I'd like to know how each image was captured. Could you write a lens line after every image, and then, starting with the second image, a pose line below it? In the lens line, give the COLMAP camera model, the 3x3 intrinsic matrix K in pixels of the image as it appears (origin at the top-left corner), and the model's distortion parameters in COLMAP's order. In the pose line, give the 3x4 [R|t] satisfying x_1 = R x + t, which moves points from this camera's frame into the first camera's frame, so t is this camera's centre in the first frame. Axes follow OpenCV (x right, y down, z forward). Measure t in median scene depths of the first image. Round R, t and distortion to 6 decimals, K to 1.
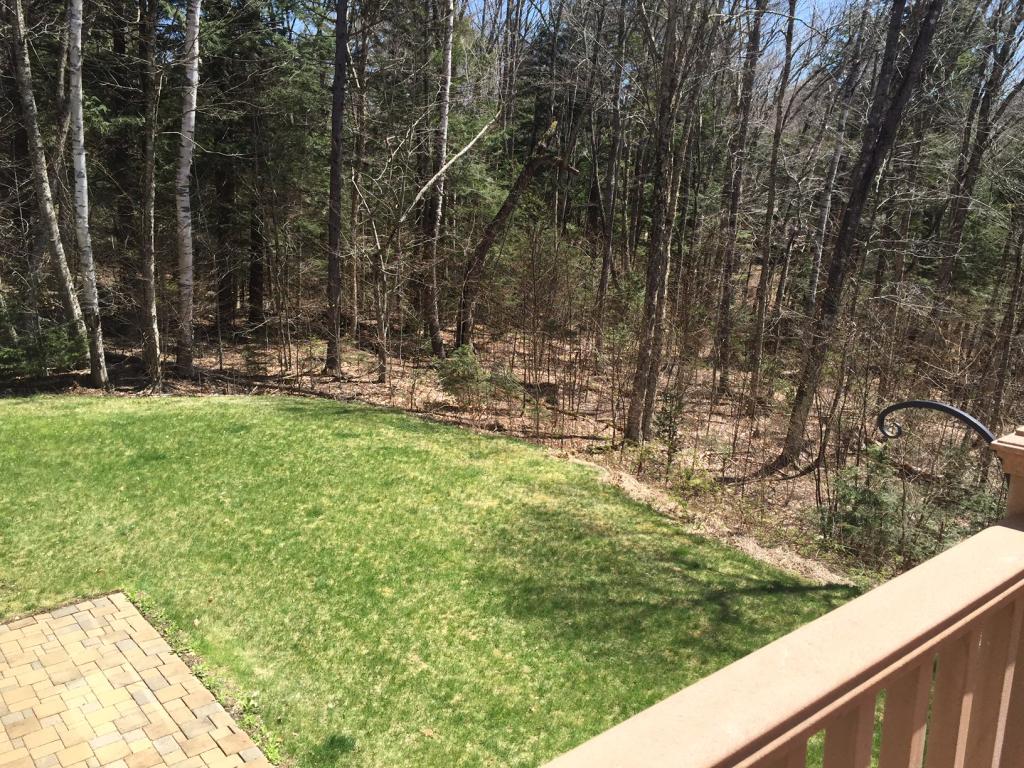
lens RADIAL K [[876.4, 0, 518.3], [0, 876.4, 391.8], [0, 0, 1]] dist [0.077837, -0.094222]
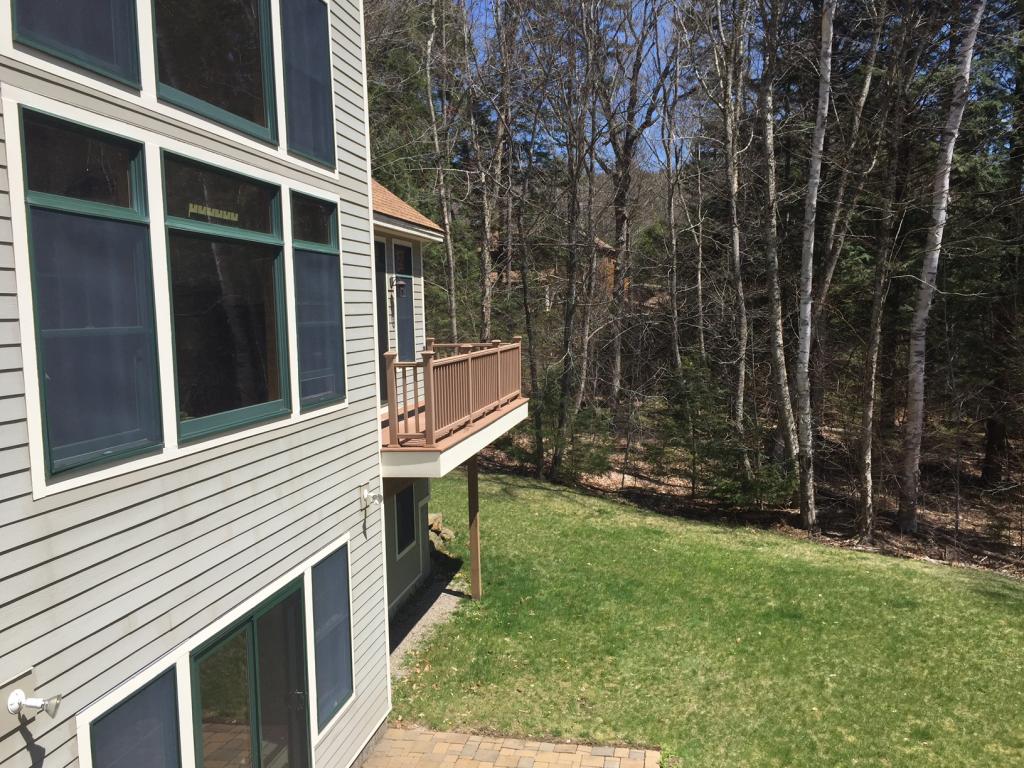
lens RADIAL K [[876.4, 0, 512.4], [0, 876.4, 386.7], [0, 0, 1]] dist [0.077837, -0.094222]
pose [[0.627652, 0.031442, -0.777859, 0.091627], [-0.153832, 0.984492, -0.084332, -0.028230], [0.763144, 0.172591, 0.622755, 0.100937]]
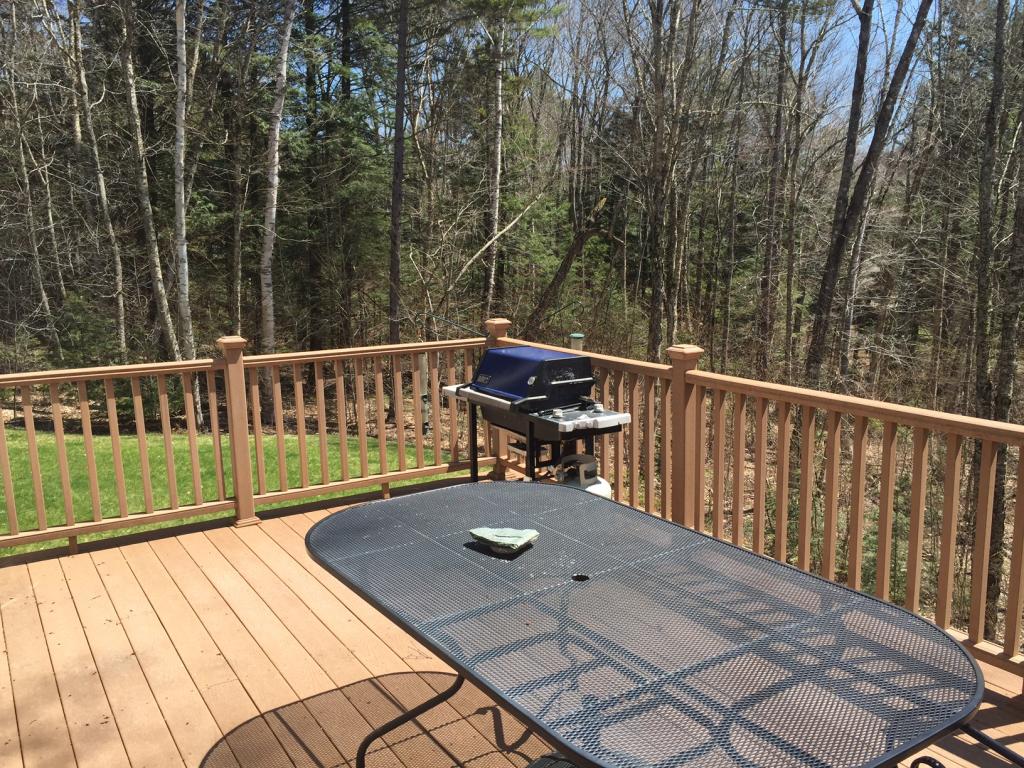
lens RADIAL K [[876.4, 0, 531.7], [0, 876.4, 402.9], [0, 0, 1]] dist [0.077837, -0.094222]
pose [[0.992154, -0.007487, -0.124796, 0.150709], [-0.000186, 0.998116, -0.061359, 0.035295], [0.125020, 0.060900, 0.990283, -0.171839]]
